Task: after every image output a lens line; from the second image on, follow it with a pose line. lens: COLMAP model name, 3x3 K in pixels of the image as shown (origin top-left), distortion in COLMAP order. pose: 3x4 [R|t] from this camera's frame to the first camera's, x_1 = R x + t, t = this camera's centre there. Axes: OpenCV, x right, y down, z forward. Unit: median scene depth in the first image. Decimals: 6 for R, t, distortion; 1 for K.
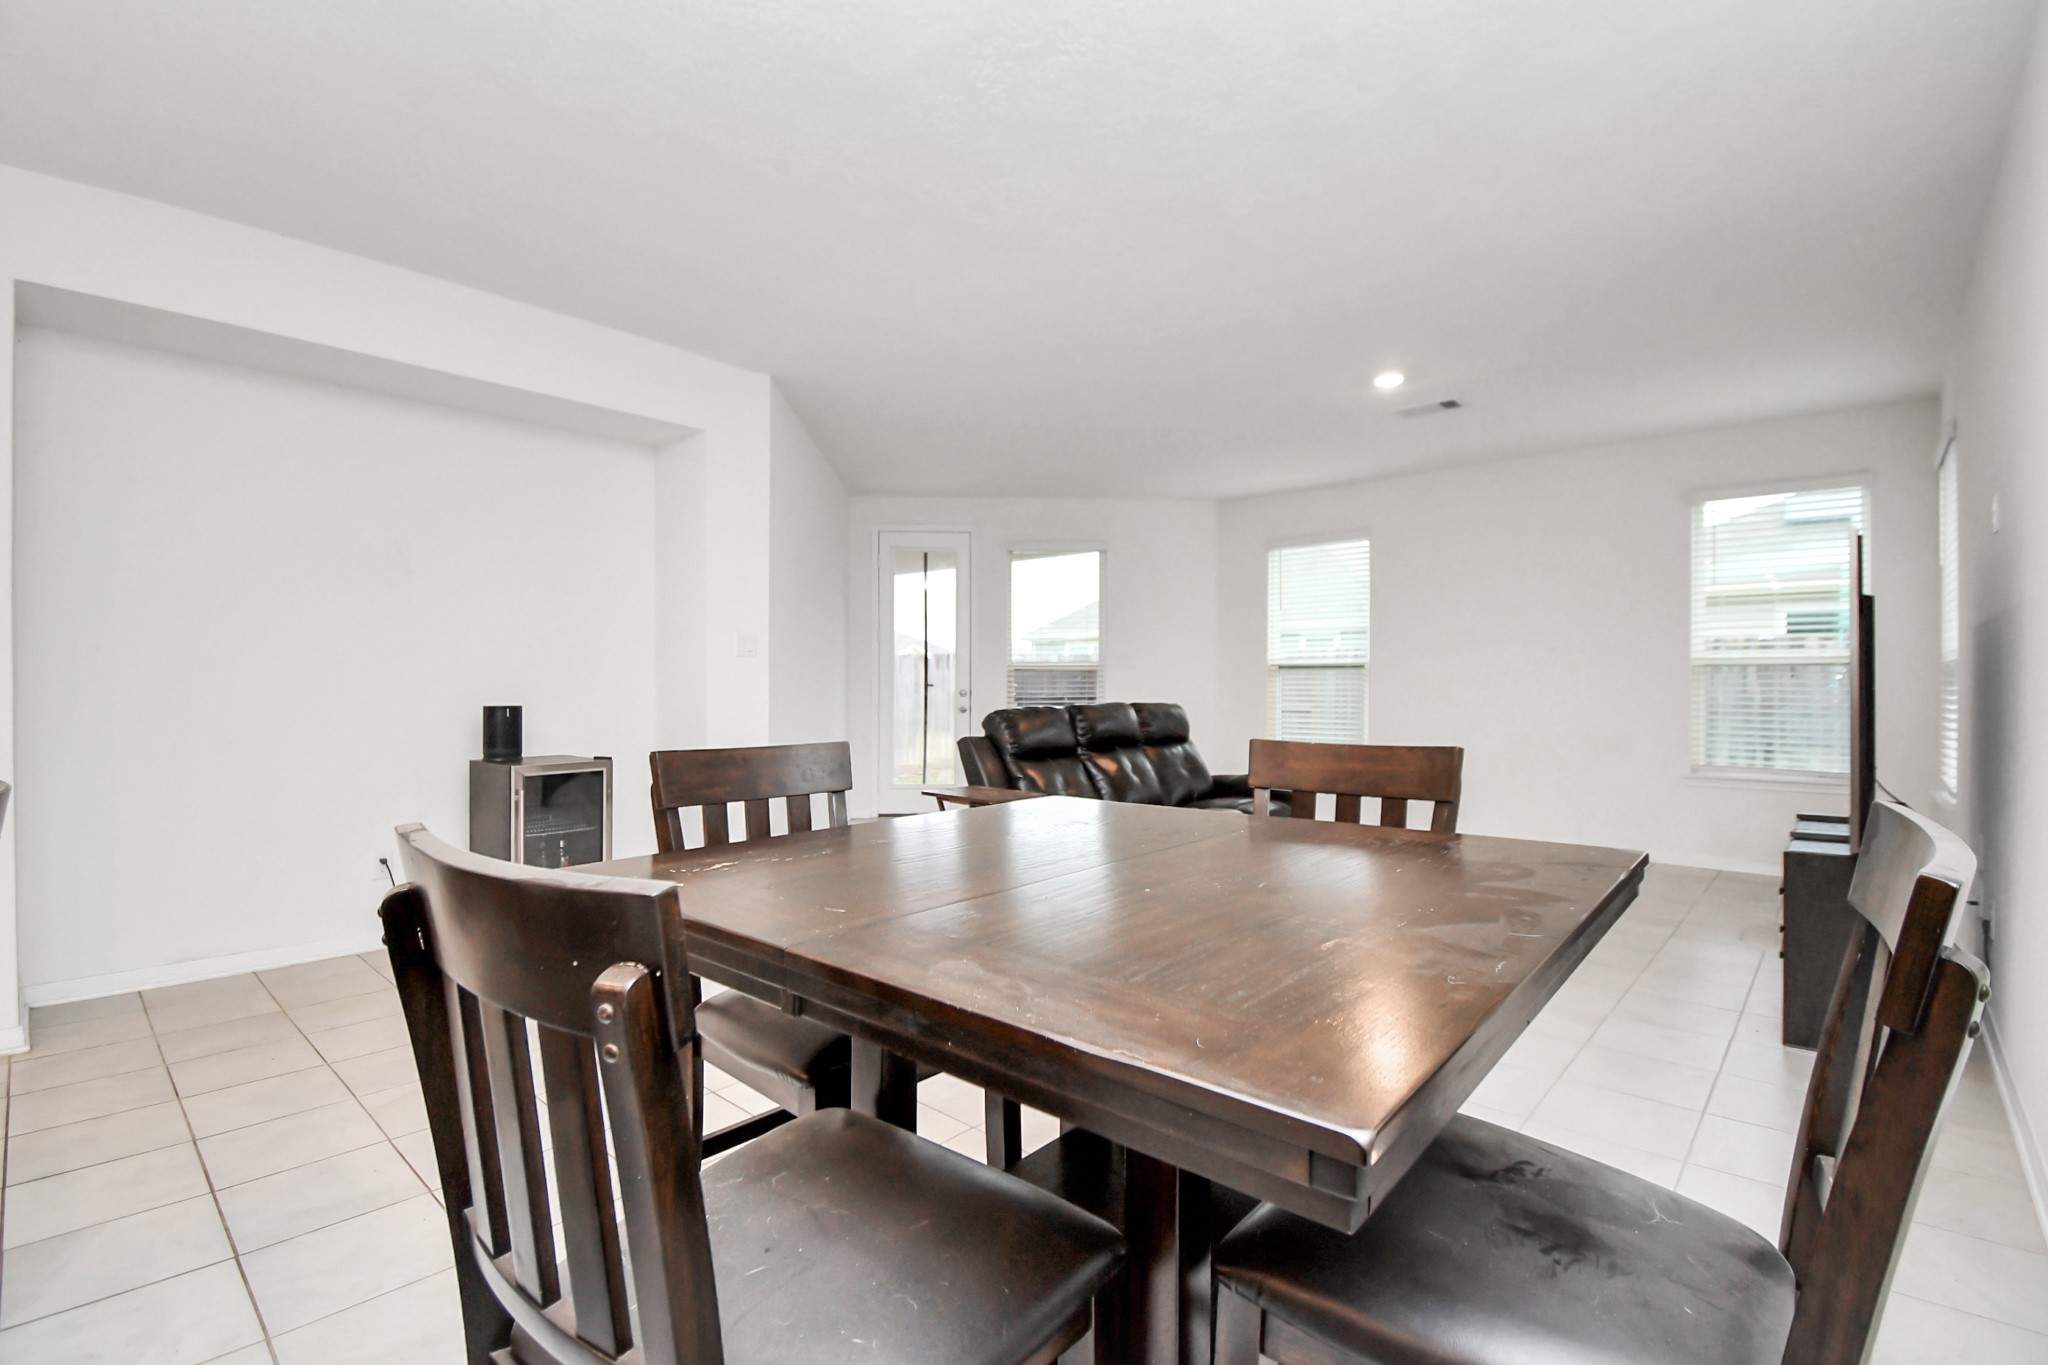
lens RADIAL K [[944.5, 0, 974.9], [0, 944.5, 691.1], [0, 0, 1]] dist [0.002256, -0.022644]
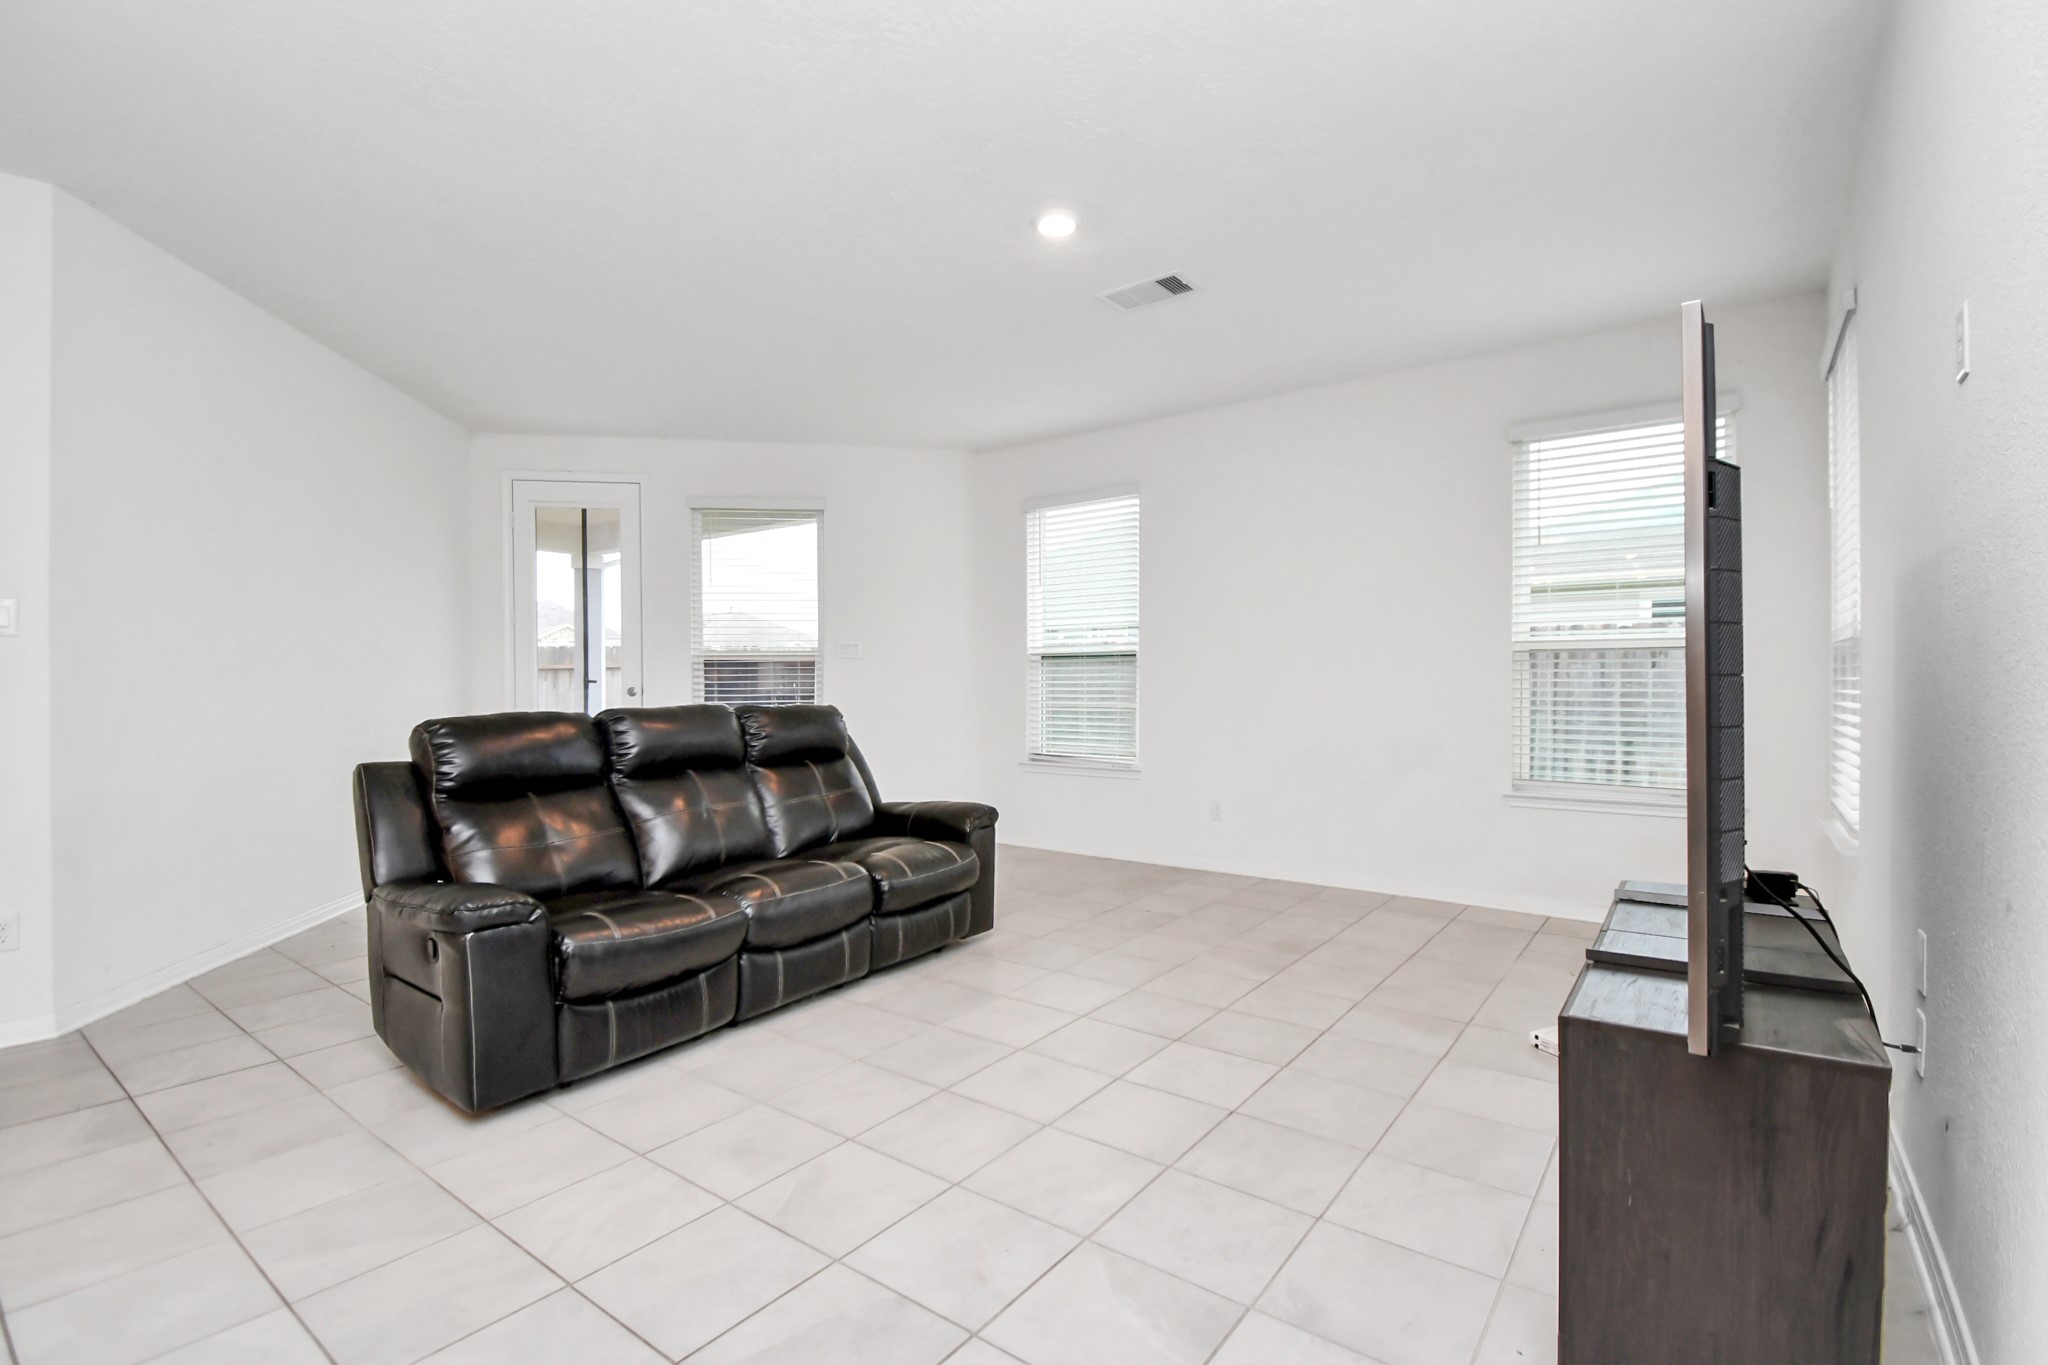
lens RADIAL K [[944.5, 0, 974.9], [0, 944.5, 691.1], [0, 0, 1]] dist [0.002256, -0.022644]
pose [[0.996555, -0.005322, 0.082769, 0.256001], [0.005112, 0.999983, 0.002746, 0.000817], [-0.082782, -0.002313, 0.996565, 0.263510]]
